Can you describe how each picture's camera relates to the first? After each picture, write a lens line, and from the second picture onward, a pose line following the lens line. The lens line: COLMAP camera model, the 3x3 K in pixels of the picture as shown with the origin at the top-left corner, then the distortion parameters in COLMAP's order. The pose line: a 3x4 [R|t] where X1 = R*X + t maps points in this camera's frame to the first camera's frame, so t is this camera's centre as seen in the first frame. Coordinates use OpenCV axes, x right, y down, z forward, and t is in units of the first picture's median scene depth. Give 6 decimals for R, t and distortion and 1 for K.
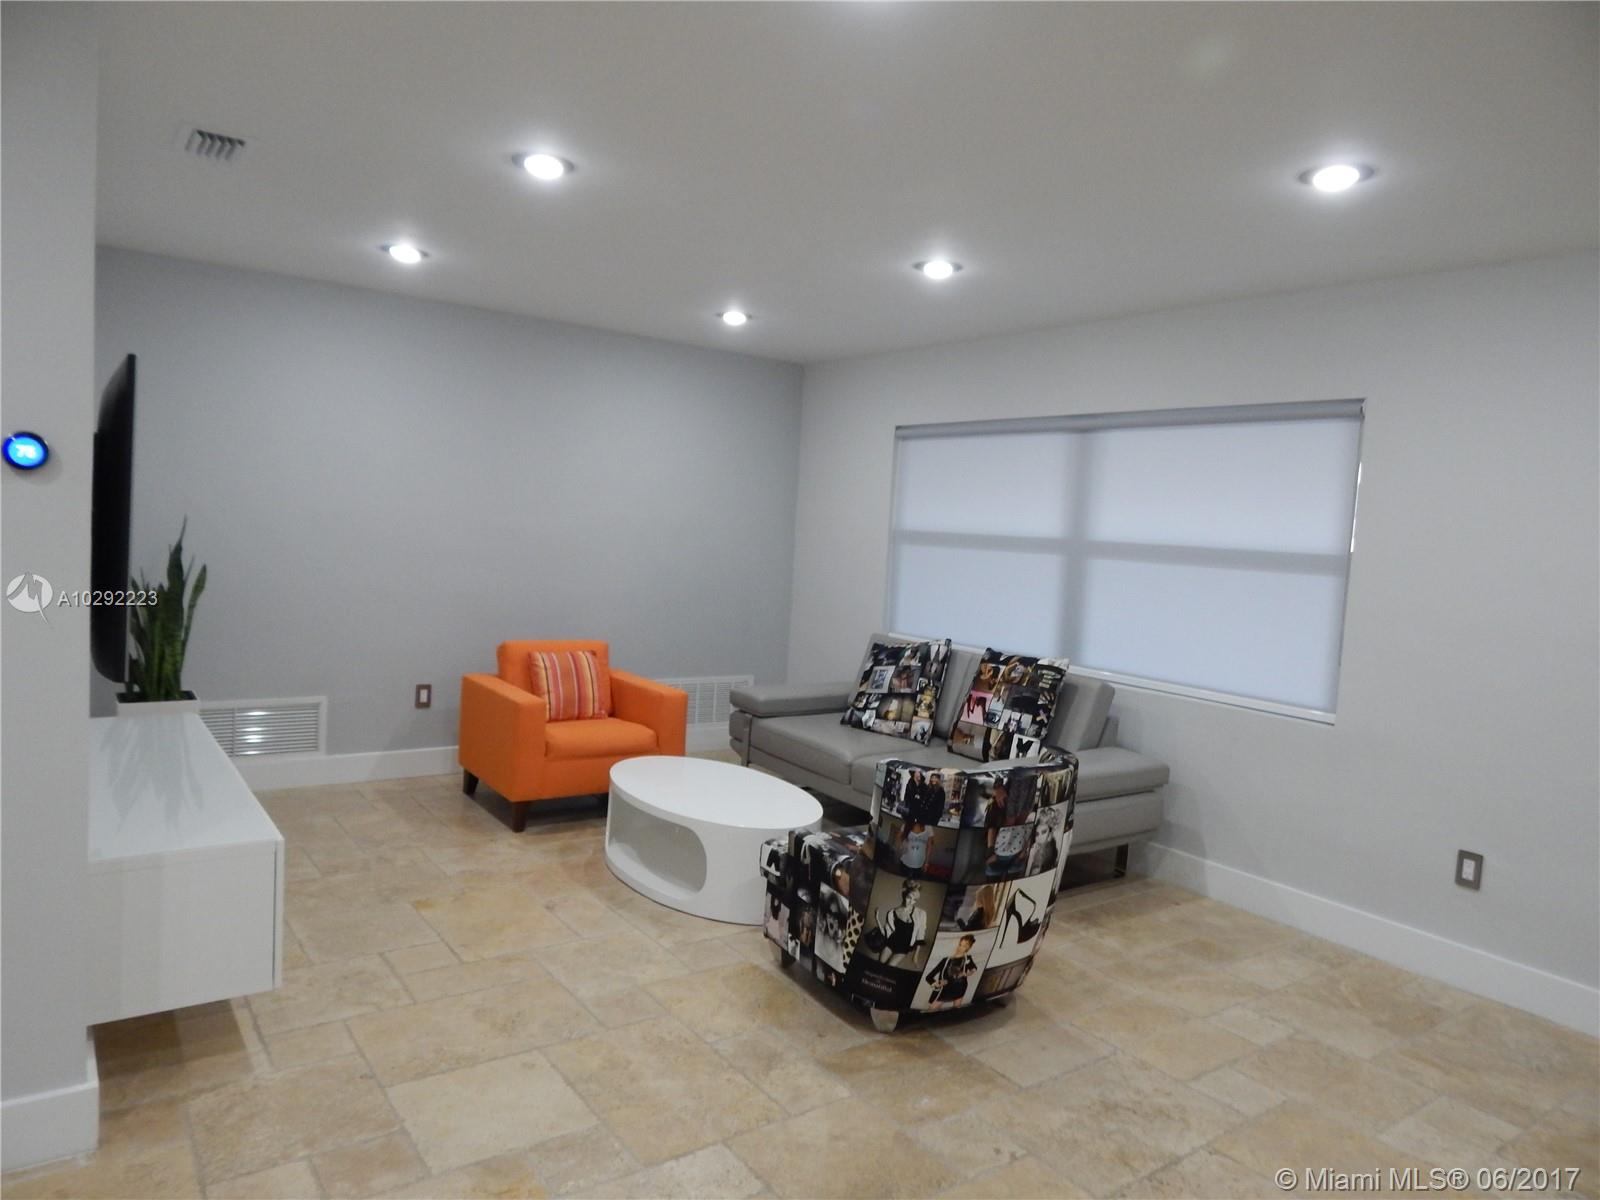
lens RADIAL K [[1053.8, 0, 816.9], [0, 1053.8, 601.6], [0, 0, 1]] dist [0.005092, -0.001541]
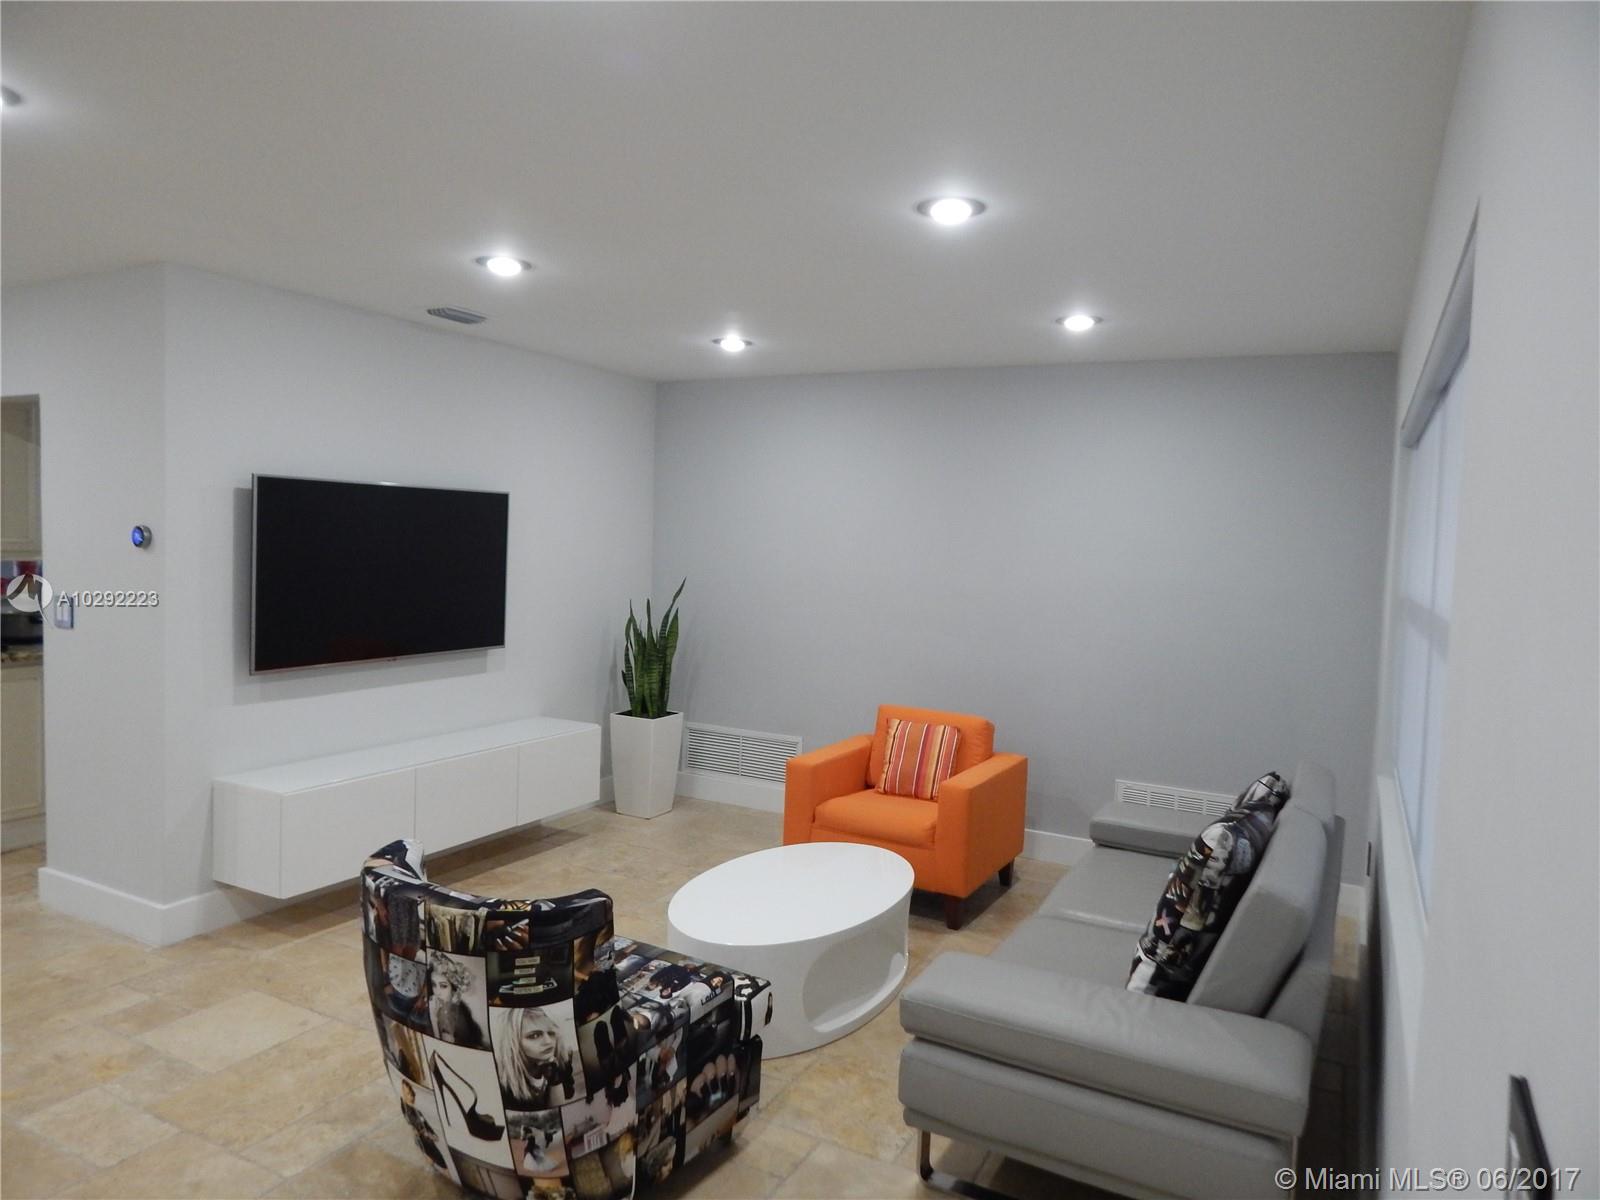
lens RADIAL K [[1053.8, 0, 816.9], [0, 1053.8, 601.6], [0, 0, 1]] dist [0.005092, -0.001541]
pose [[0.433975, 0.005845, -0.900906, 0.998887], [-0.073064, 0.996913, -0.028727, -0.047300], [0.897957, 0.078291, 0.433063, 0.901475]]
